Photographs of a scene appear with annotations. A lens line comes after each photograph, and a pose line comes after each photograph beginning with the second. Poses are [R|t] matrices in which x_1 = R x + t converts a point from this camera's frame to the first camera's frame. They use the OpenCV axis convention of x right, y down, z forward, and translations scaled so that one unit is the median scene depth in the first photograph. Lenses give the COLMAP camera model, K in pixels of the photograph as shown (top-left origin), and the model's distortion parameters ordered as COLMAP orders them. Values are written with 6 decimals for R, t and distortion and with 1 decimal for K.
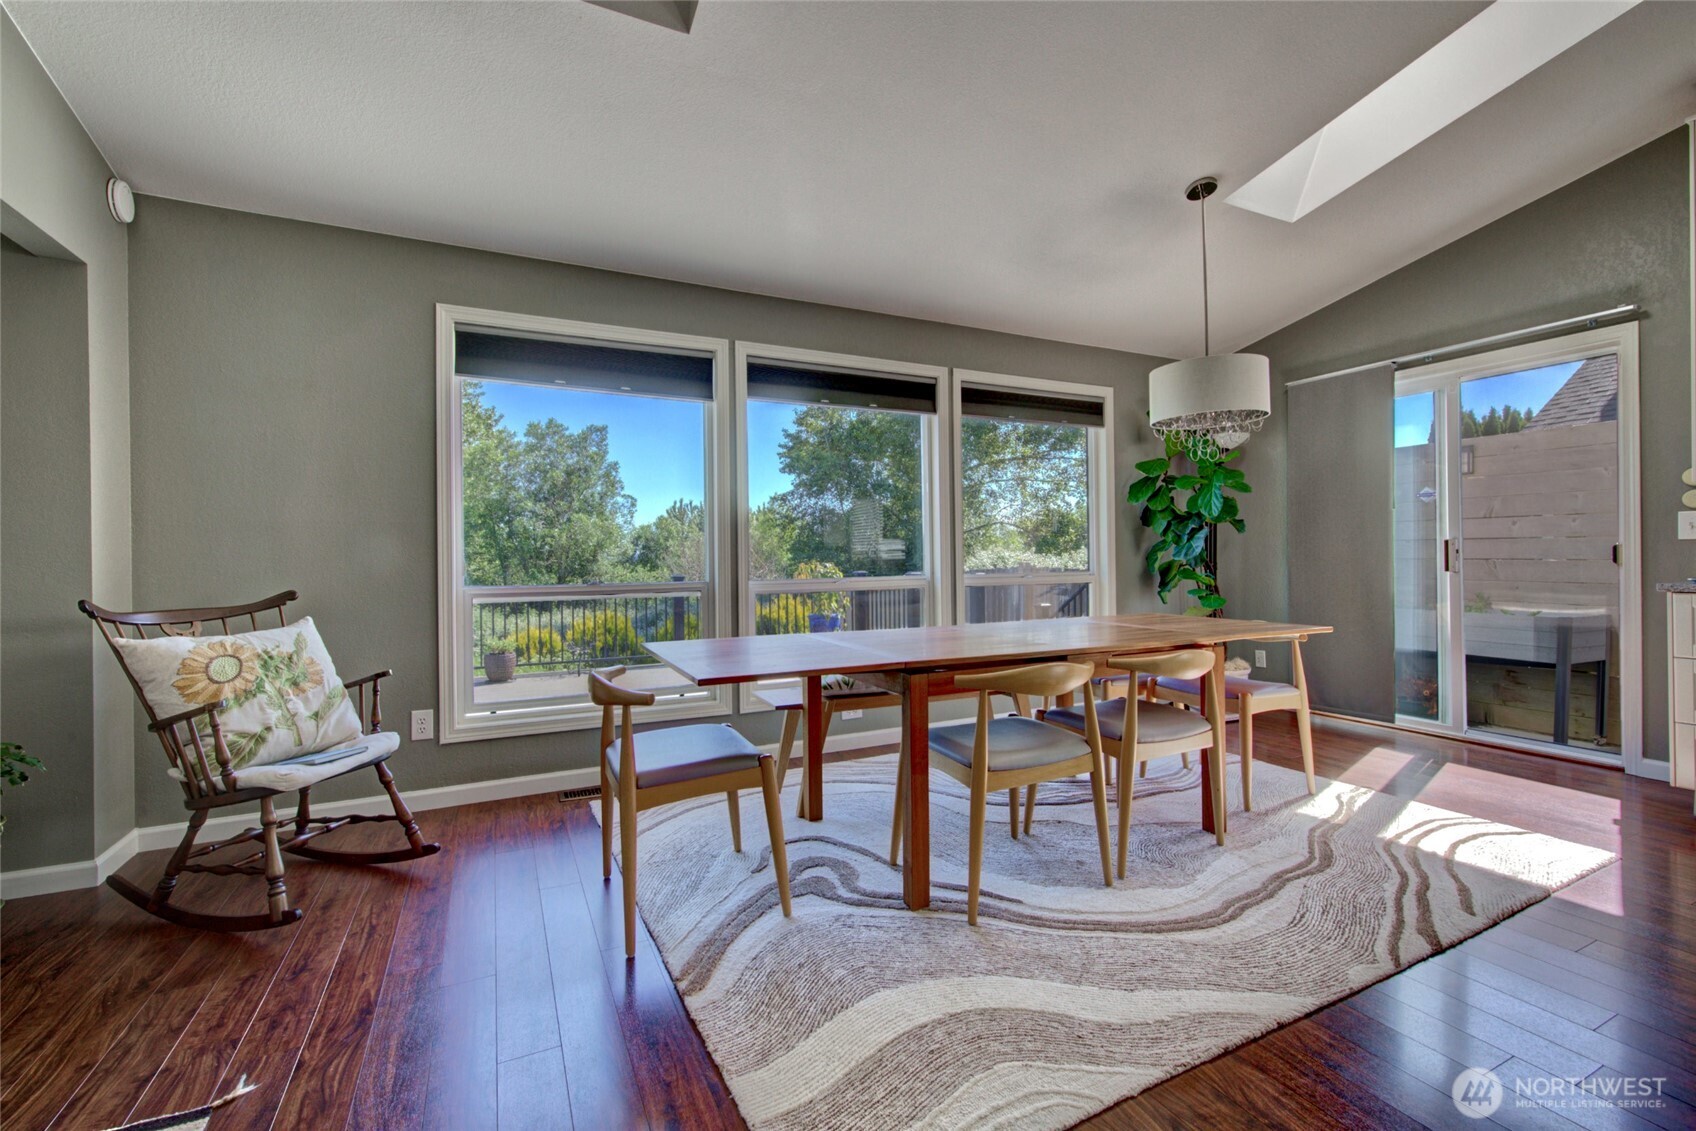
lens RADIAL K [[729.4, 0, 848.8], [0, 729.4, 563.1], [0, 0, 1]] dist [0.003900, 0.000927]
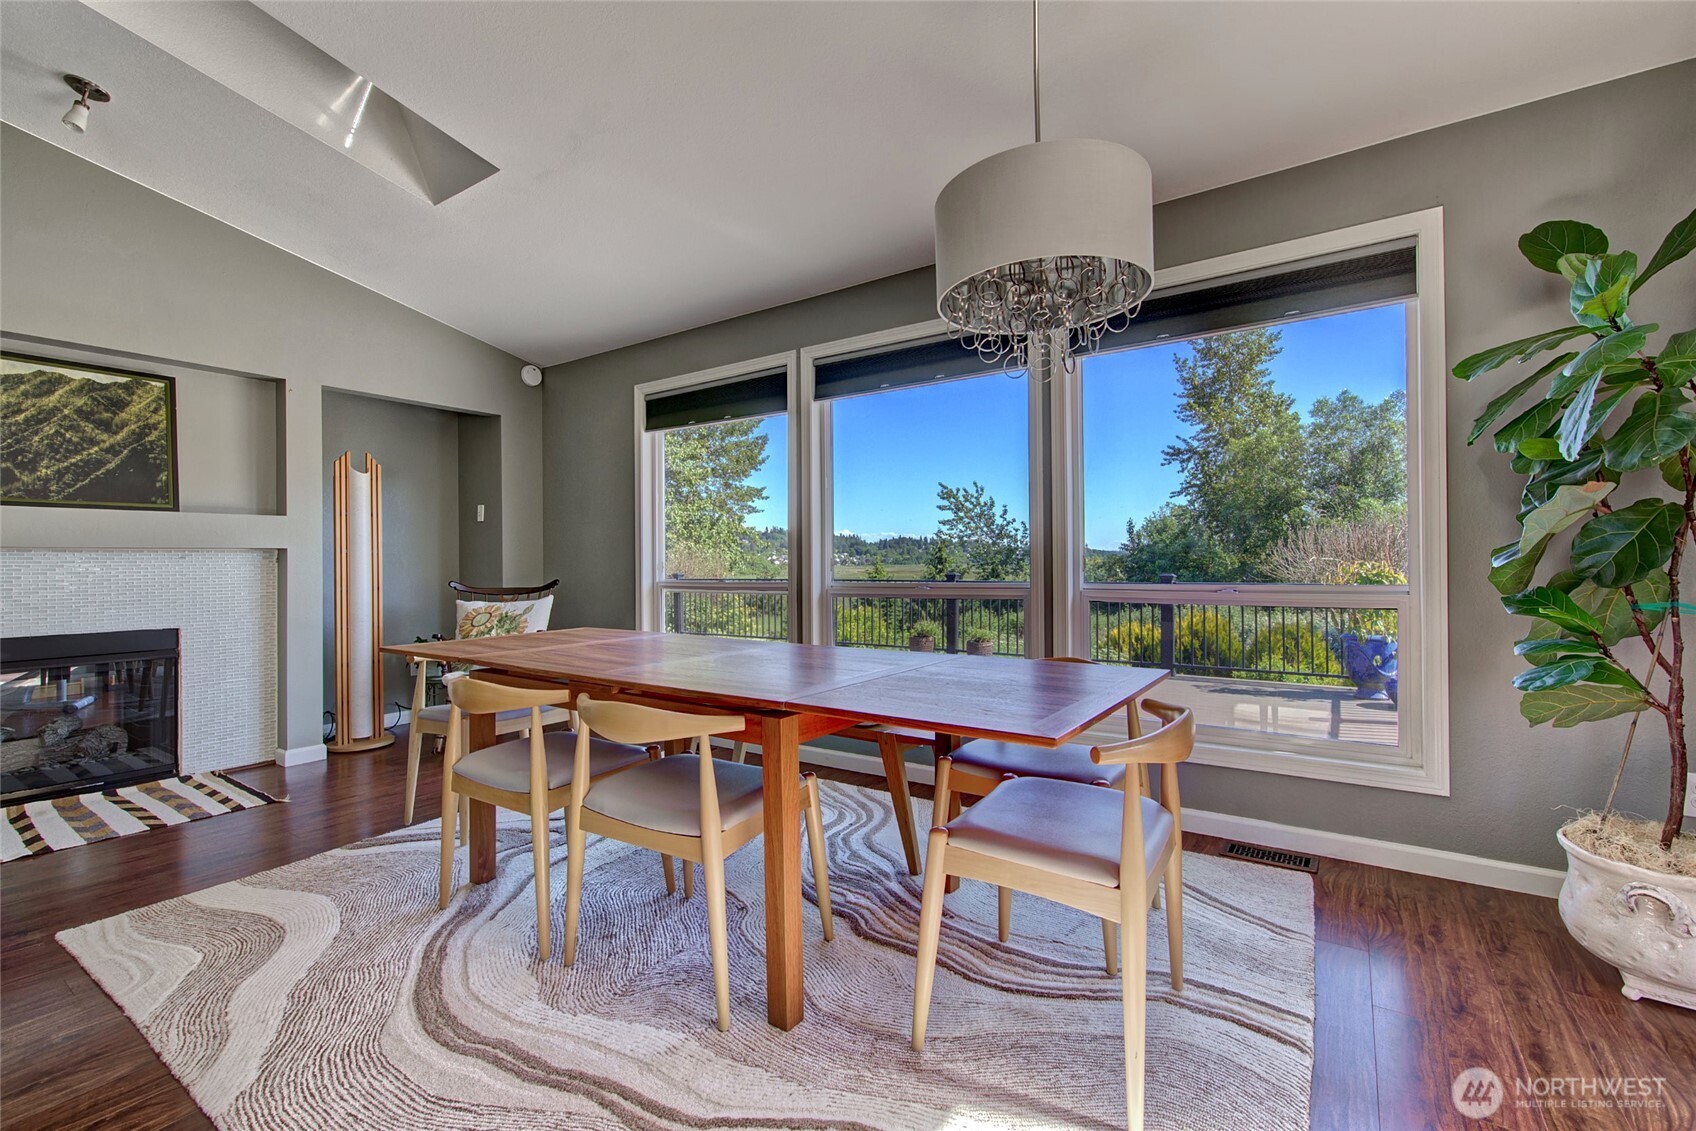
lens RADIAL K [[729.4, 0, 849.5], [0, 729.4, 561.9], [0, 0, 1]] dist [0.003900, 0.000927]
pose [[0.487893, 0.008100, -0.872866, 0.915488], [-0.000641, 0.999960, 0.008922, -0.016553], [0.872903, -0.003793, 0.487879, 0.655347]]
